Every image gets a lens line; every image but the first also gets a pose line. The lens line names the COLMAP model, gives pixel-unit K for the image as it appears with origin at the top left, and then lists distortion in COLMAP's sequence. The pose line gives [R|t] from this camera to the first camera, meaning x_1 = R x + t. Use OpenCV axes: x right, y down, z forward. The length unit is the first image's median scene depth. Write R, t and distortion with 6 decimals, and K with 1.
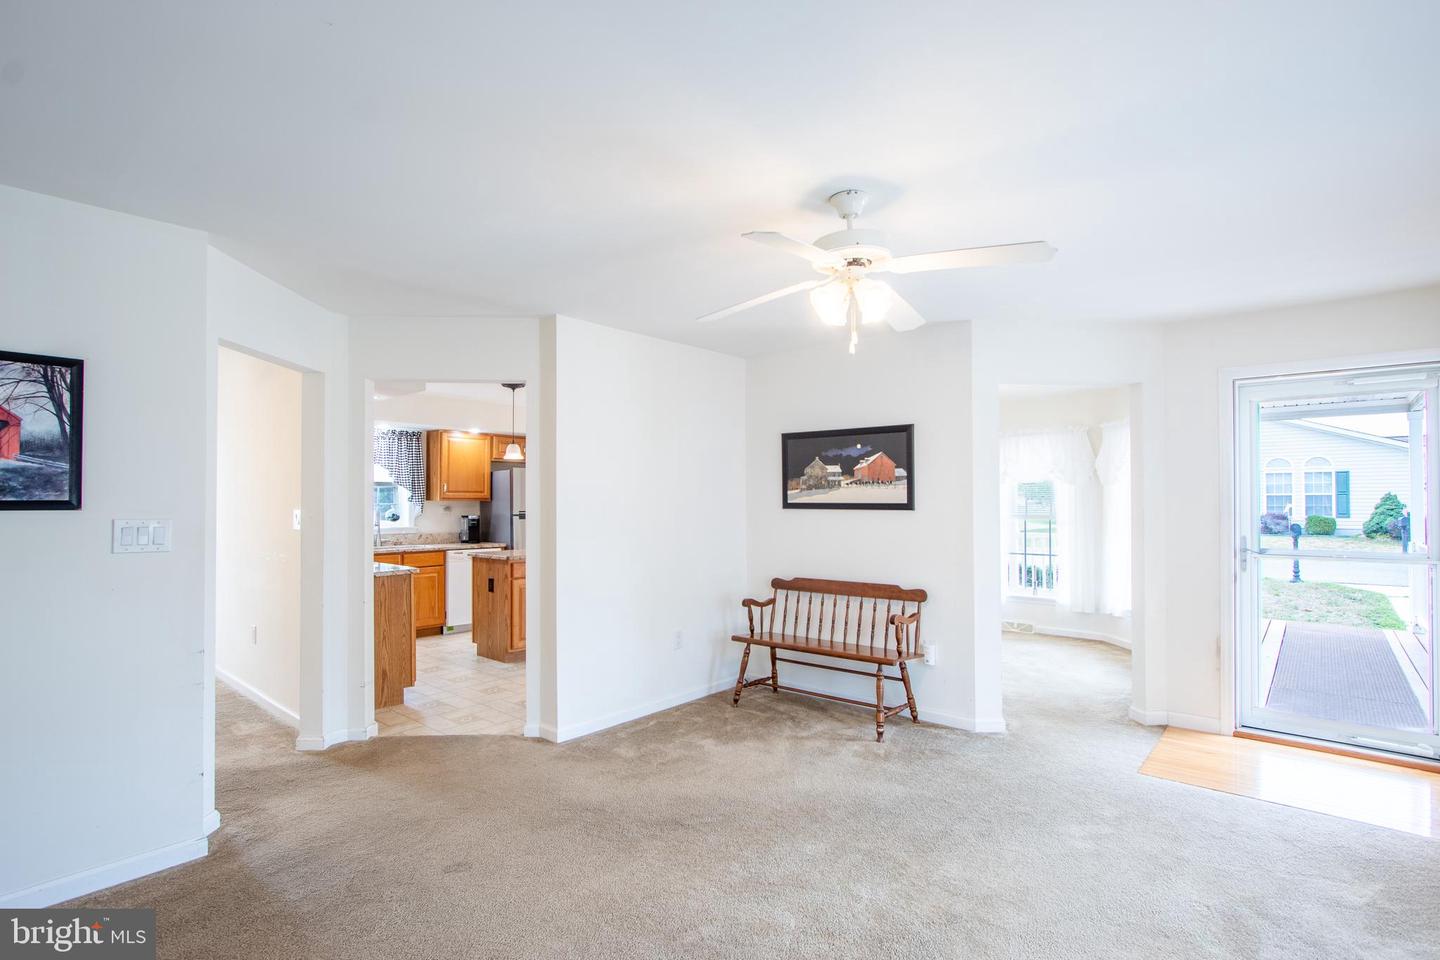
lens RADIAL K [[709.7, 0, 761.8], [0, 709.7, 499.0], [0, 0, 1]] dist [0.005894, 0.000456]
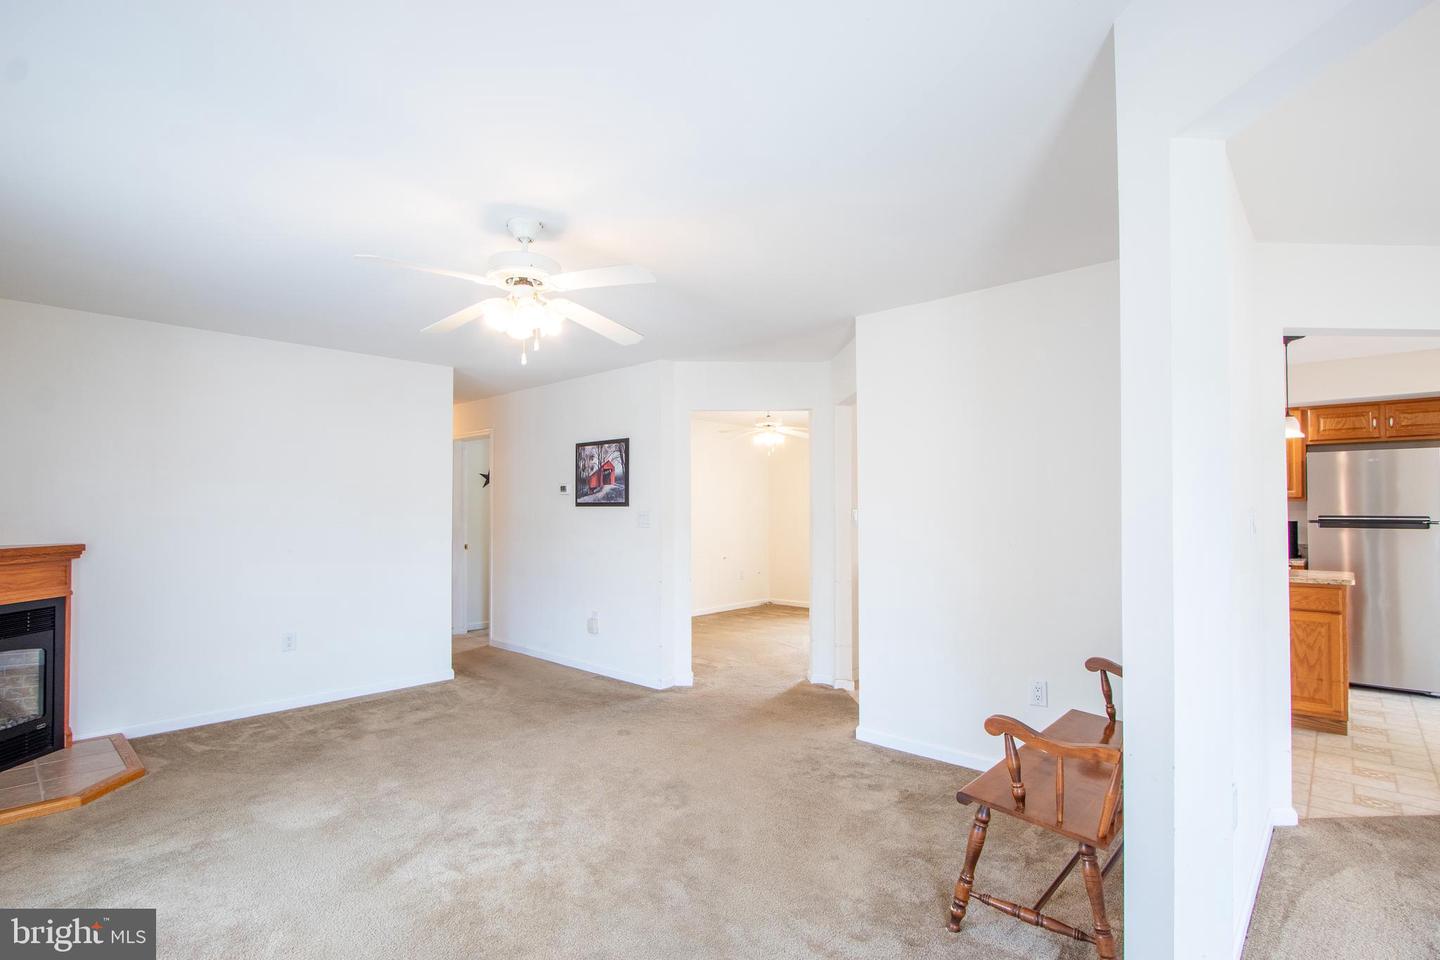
lens RADIAL K [[709.7, 0, 713.5], [0, 709.7, 507.3], [0, 0, 1]] dist [0.005894, 0.000456]
pose [[-0.064467, 0.000915, -0.997919, 0.604455], [0.007684, 0.999970, 0.000421, 0.009177], [0.997890, -0.007640, -0.064472, 0.715327]]
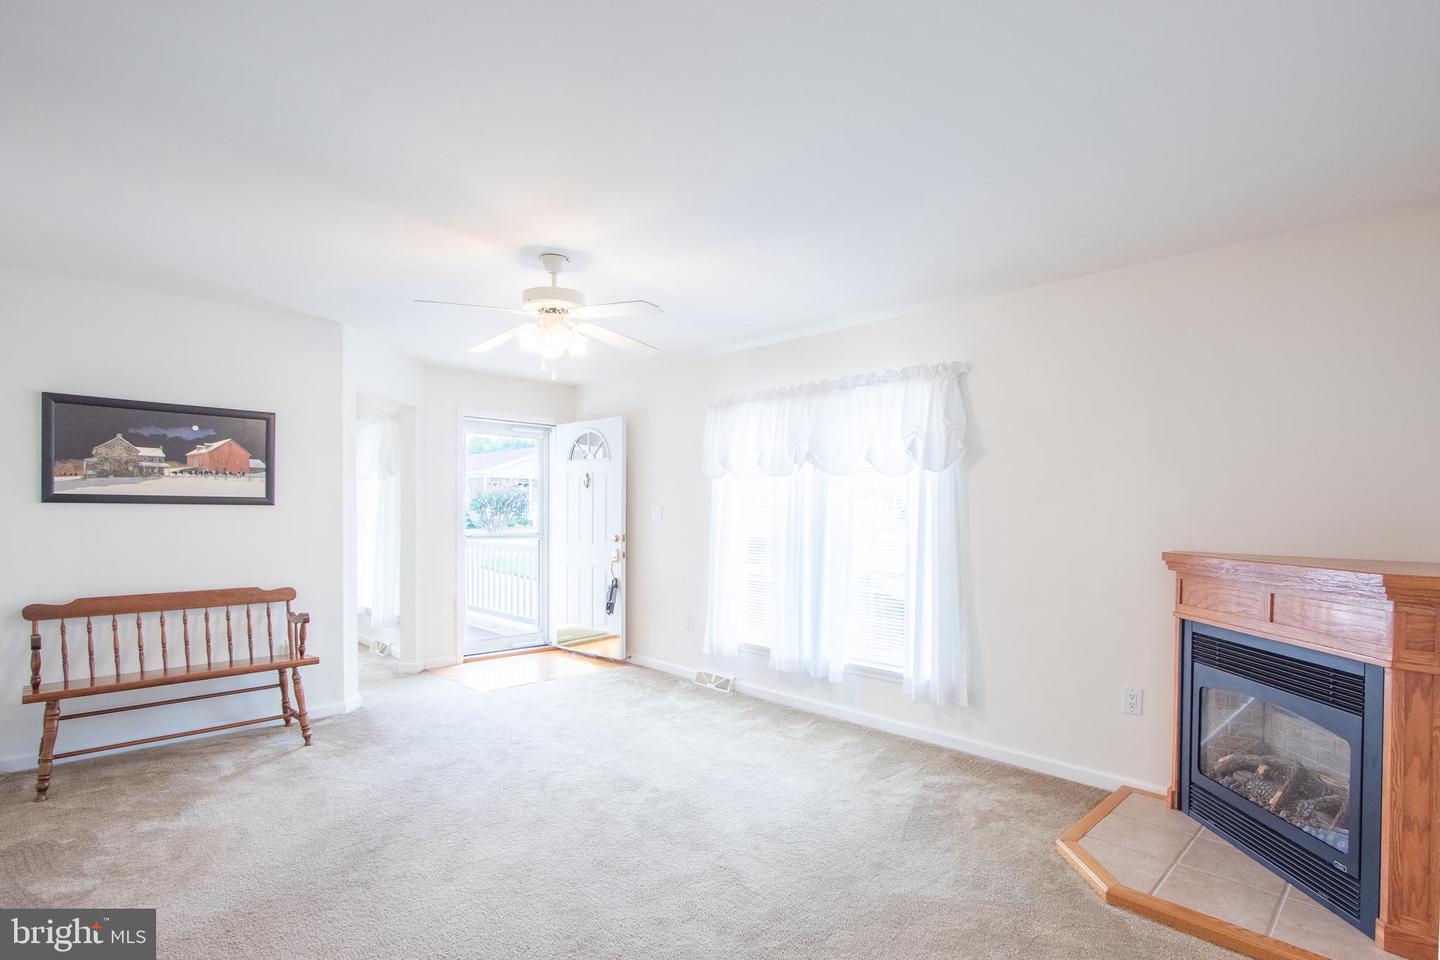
lens RADIAL K [[709.7, 0, 720.0], [0, 709.7, 512.7], [0, 0, 1]] dist [0.005894, 0.000456]
pose [[0.104819, -0.004184, 0.994483, -0.625313], [-0.014244, 0.999882, 0.005708, 0.011189], [-0.994389, -0.014764, 0.104747, 0.299224]]
